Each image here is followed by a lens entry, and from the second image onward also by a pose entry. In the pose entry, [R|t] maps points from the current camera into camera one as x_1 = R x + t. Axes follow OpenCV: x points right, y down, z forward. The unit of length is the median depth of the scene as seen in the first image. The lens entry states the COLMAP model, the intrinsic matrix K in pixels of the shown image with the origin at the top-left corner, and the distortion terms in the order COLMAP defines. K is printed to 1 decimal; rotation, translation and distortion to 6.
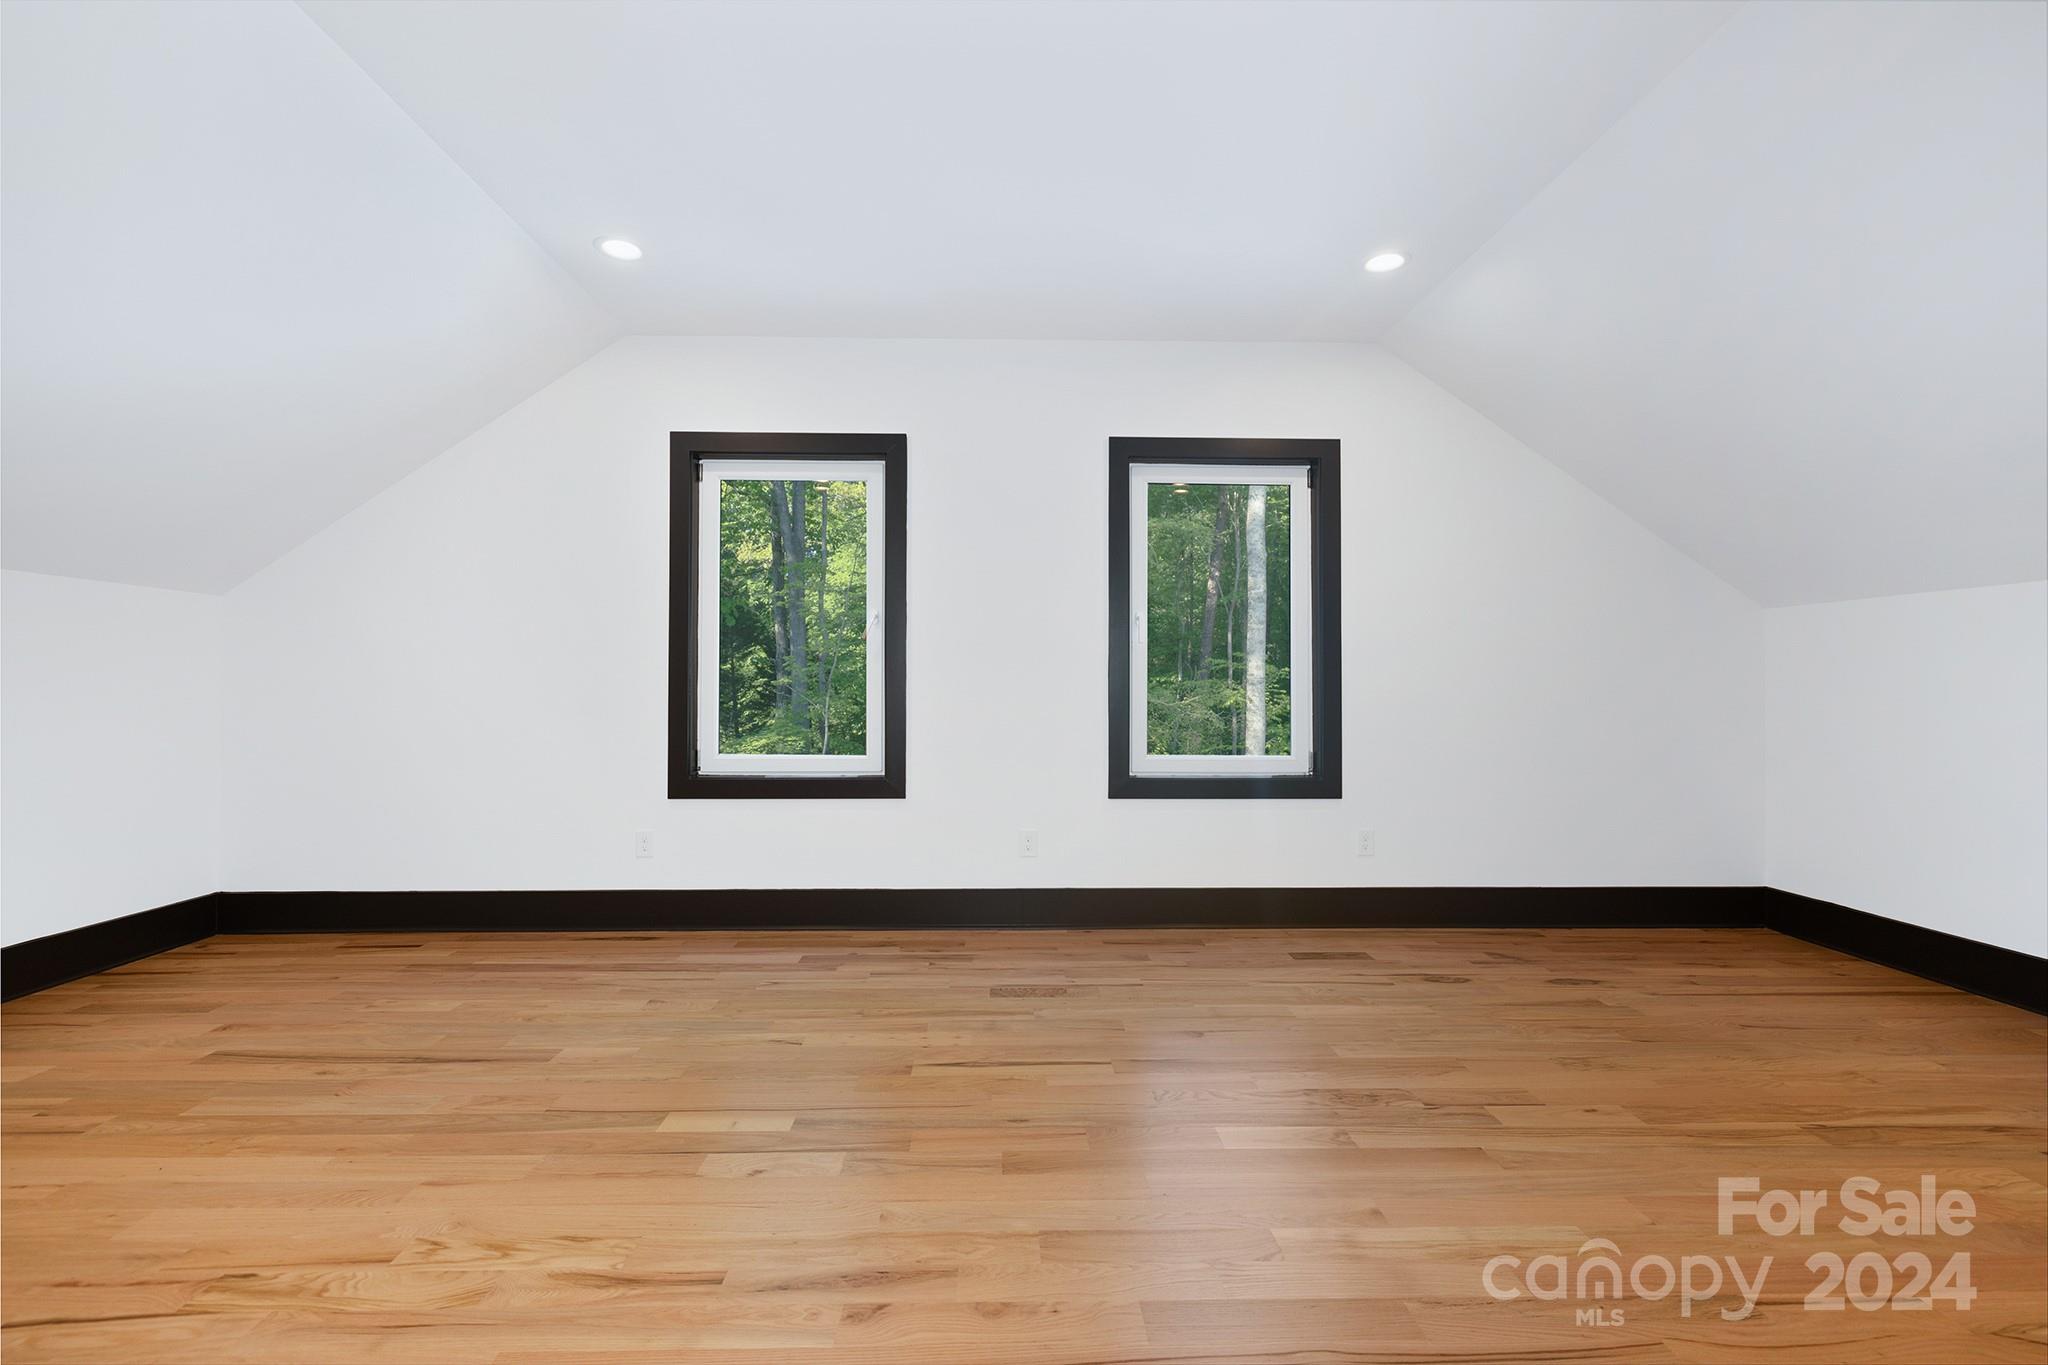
lens RADIAL K [[860.7, 0, 1019.3], [0, 860.7, 688.6], [0, 0, 1]] dist [0.004281, -0.000654]
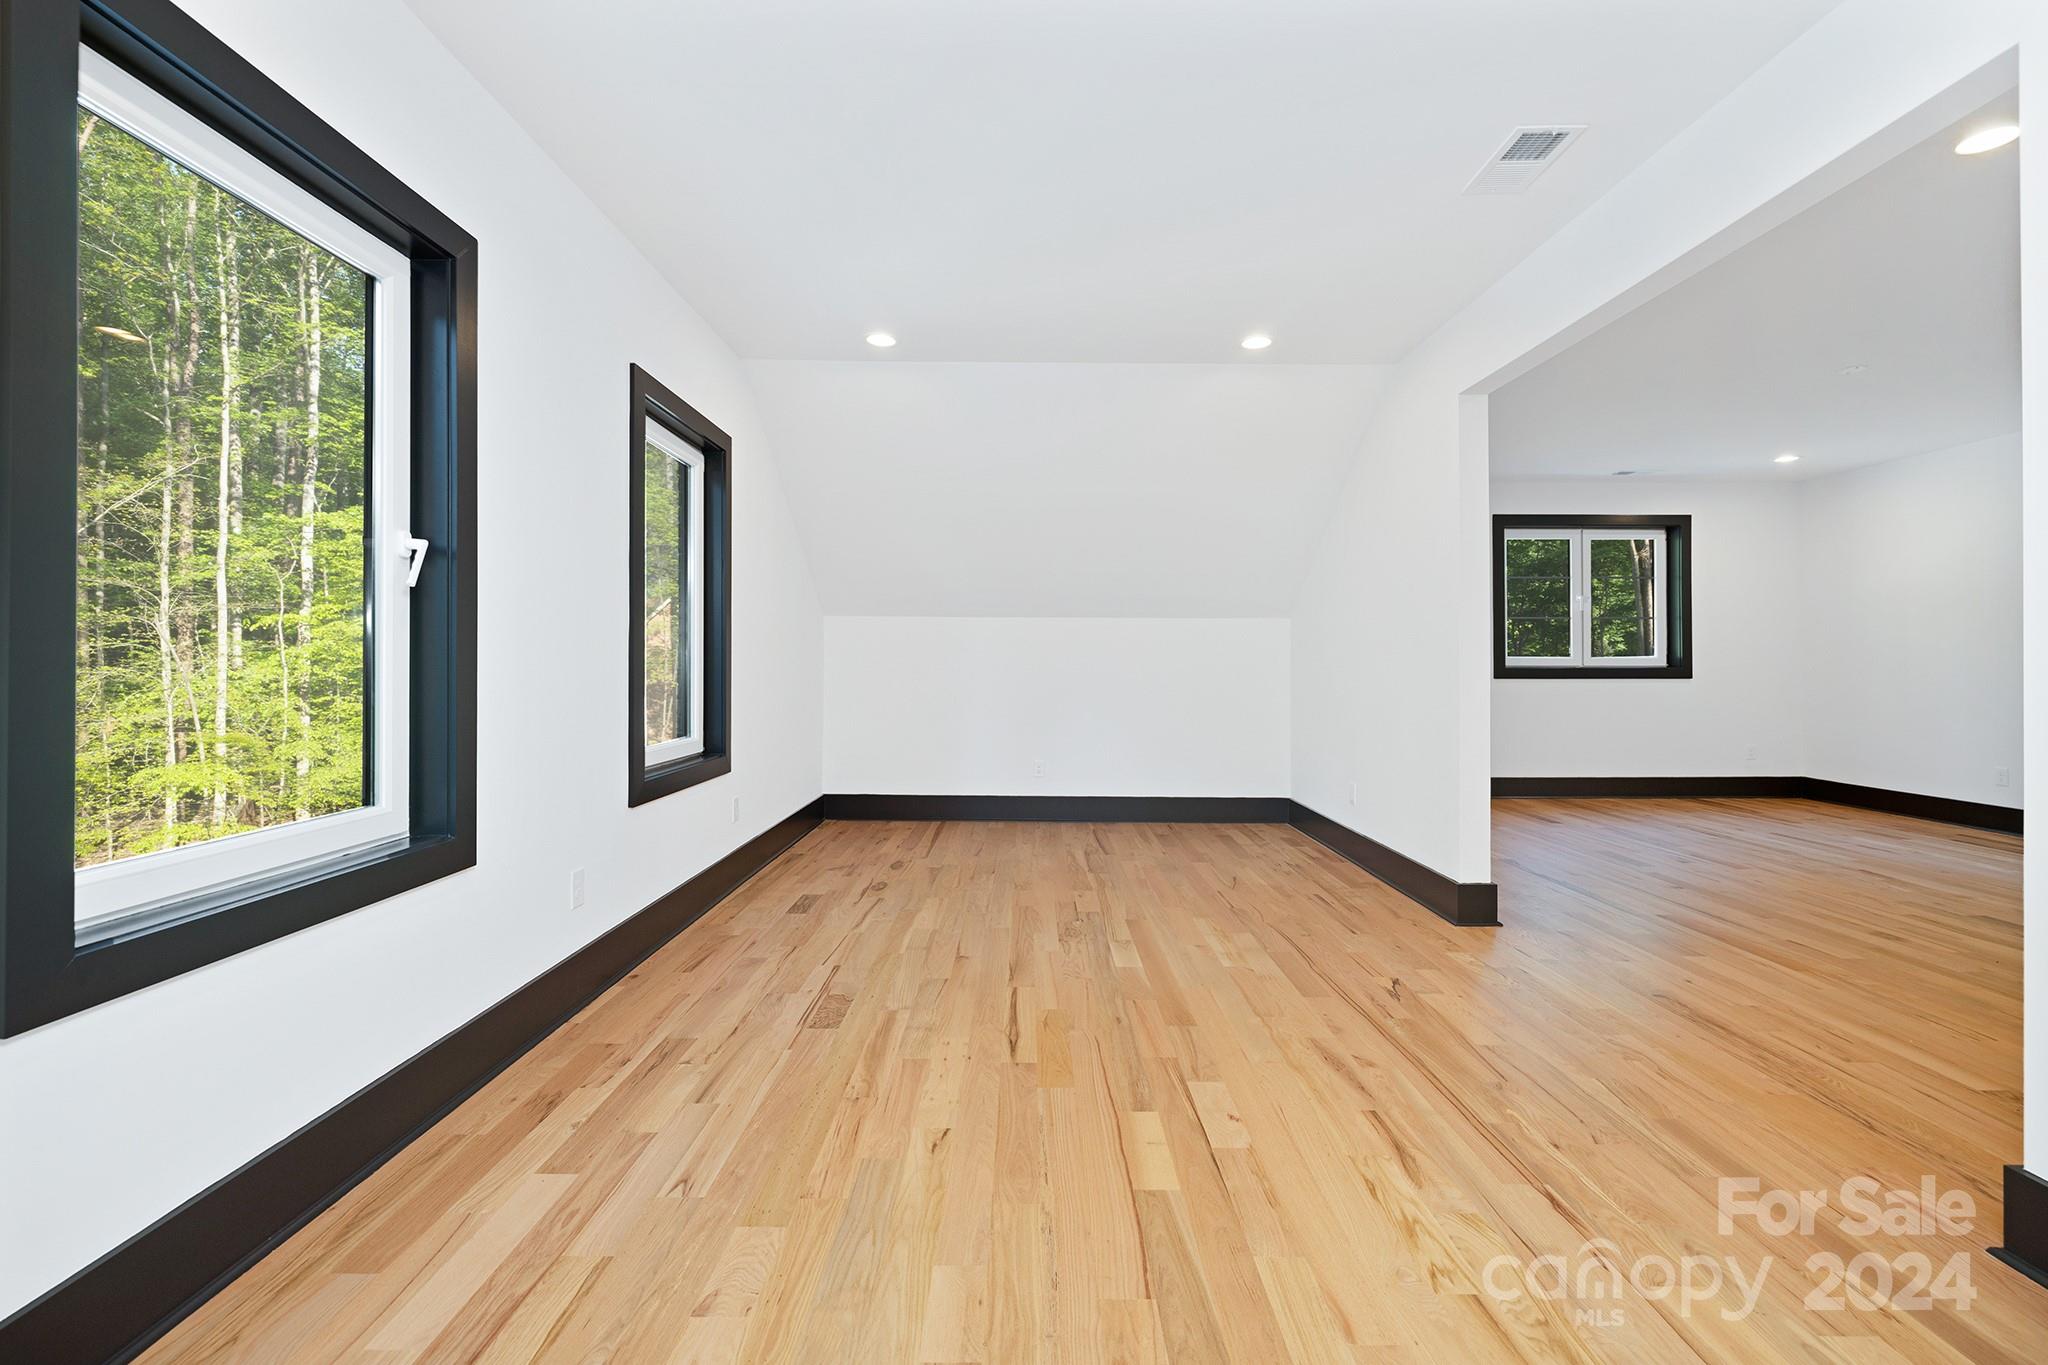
lens RADIAL K [[860.7, 0, 1019.4], [0, 860.7, 671.3], [0, 0, 1]] dist [0.004281, -0.000654]
pose [[0.034285, -0.009132, 0.999370, -1.279037], [-0.011248, 0.999891, 0.009523, -0.023702], [-0.999349, -0.011567, 0.034179, 1.116684]]
